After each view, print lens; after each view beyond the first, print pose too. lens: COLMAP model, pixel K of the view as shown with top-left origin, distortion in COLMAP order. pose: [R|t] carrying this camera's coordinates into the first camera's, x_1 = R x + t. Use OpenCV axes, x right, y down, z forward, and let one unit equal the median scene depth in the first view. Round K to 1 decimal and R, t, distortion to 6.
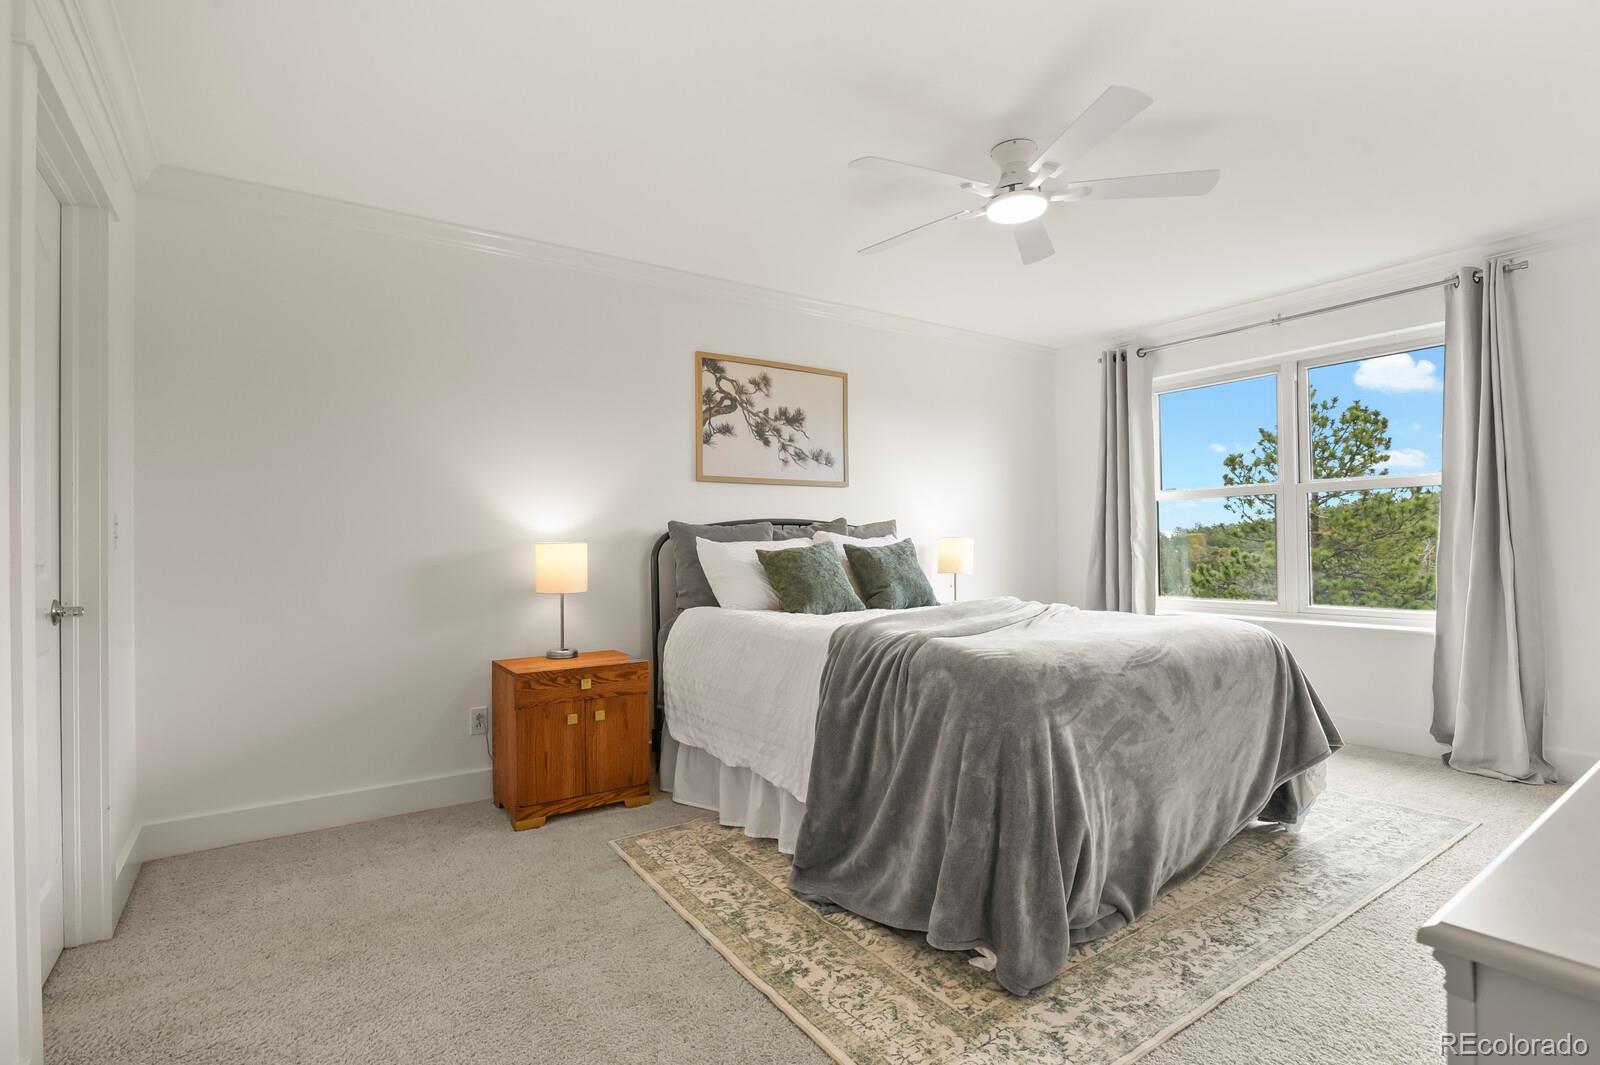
lens RADIAL K [[772.4, 0, 810.9], [0, 772.4, 534.3], [0, 0, 1]] dist [-0.011456, -0.000919]
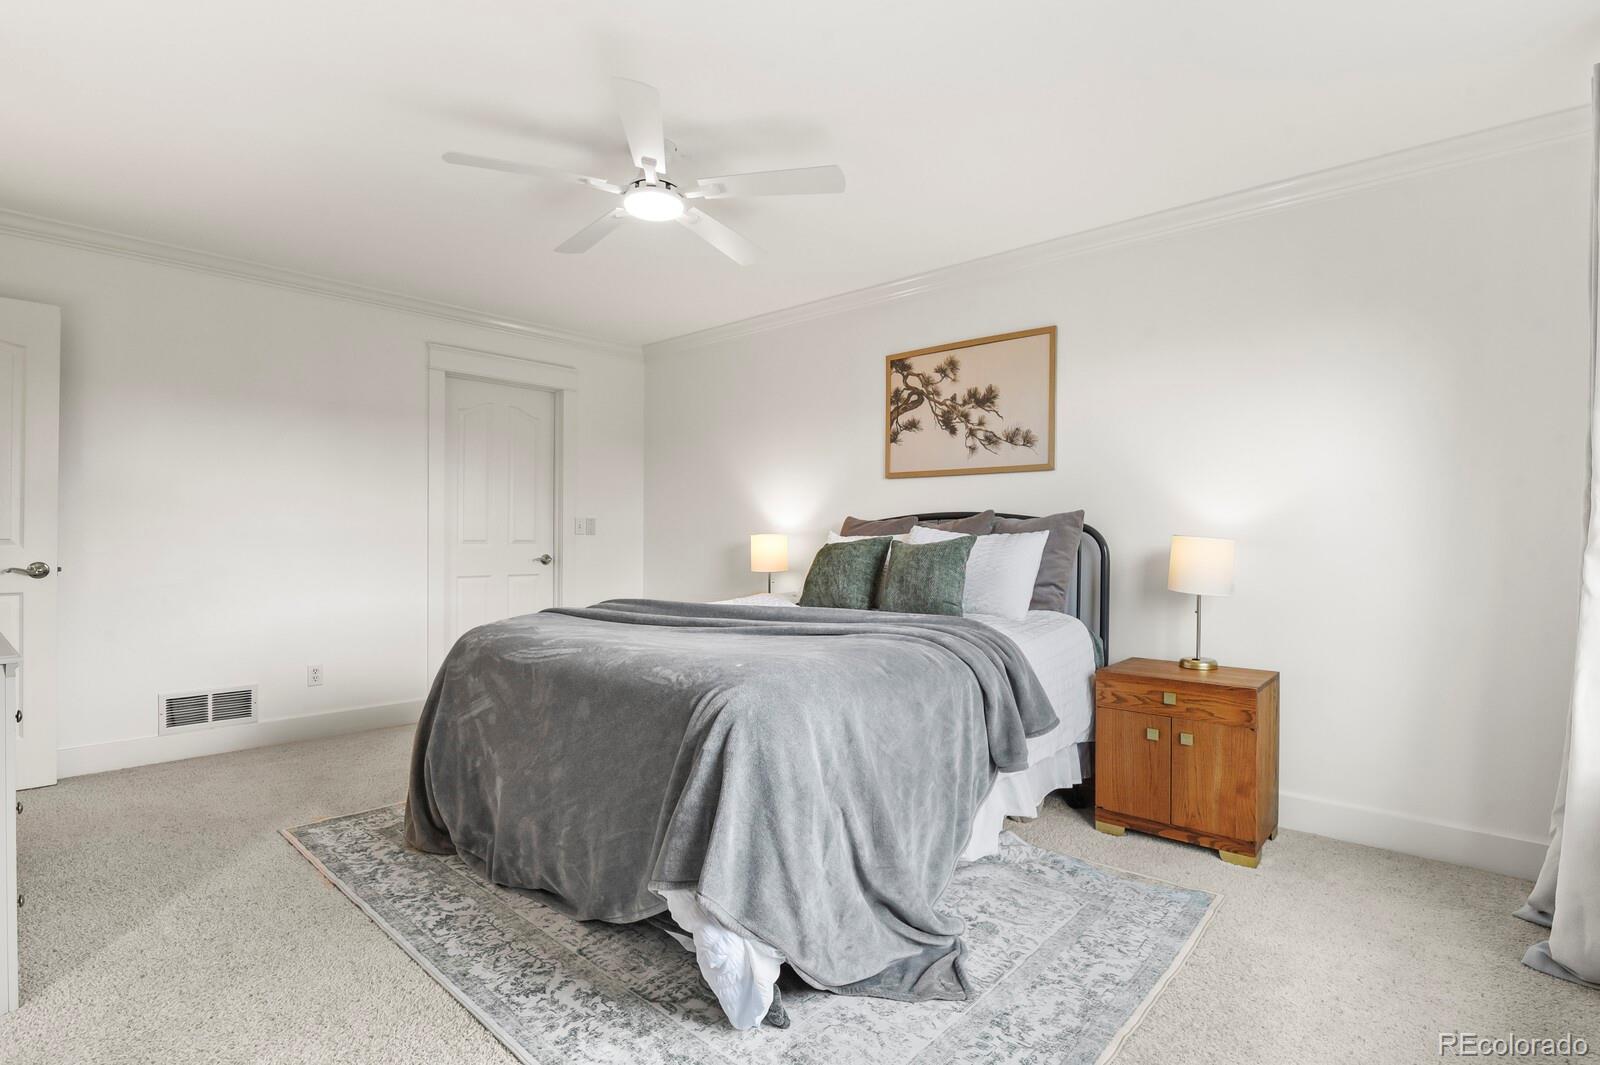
lens RADIAL K [[785.6, 0, 807.1], [0, 785.6, 533.5], [0, 0, 1]] dist [-0.012181, -0.000373]
pose [[0.223226, 0.009999, -0.974715, 0.856313], [0.000968, 0.999945, 0.010479, -0.004895], [0.974766, -0.003283, 0.223204, 0.633326]]
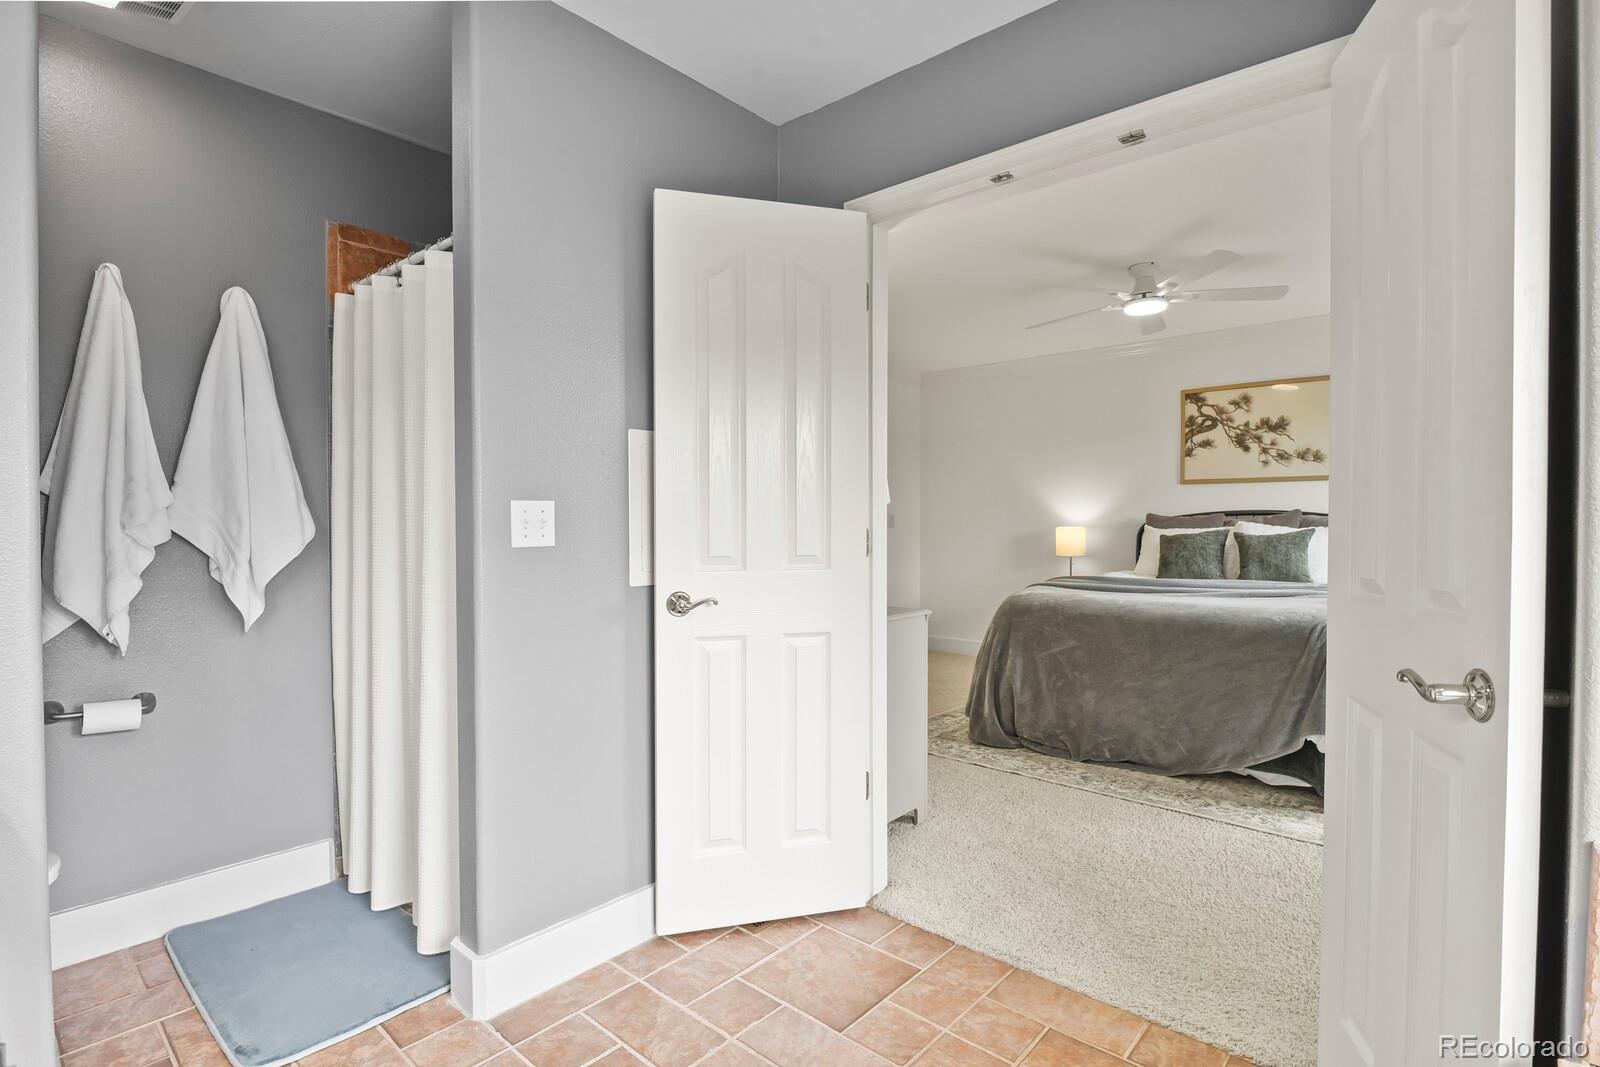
lens RADIAL K [[772.4, 0, 810.9], [0, 772.4, 535.3], [0, 0, 1]] dist [-0.011456, -0.000919]
pose [[0.237504, 0.029544, -0.970937, 1.016519], [0.010406, 0.999403, 0.032955, -0.028409], [0.971331, -0.017931, 0.237055, 0.019470]]
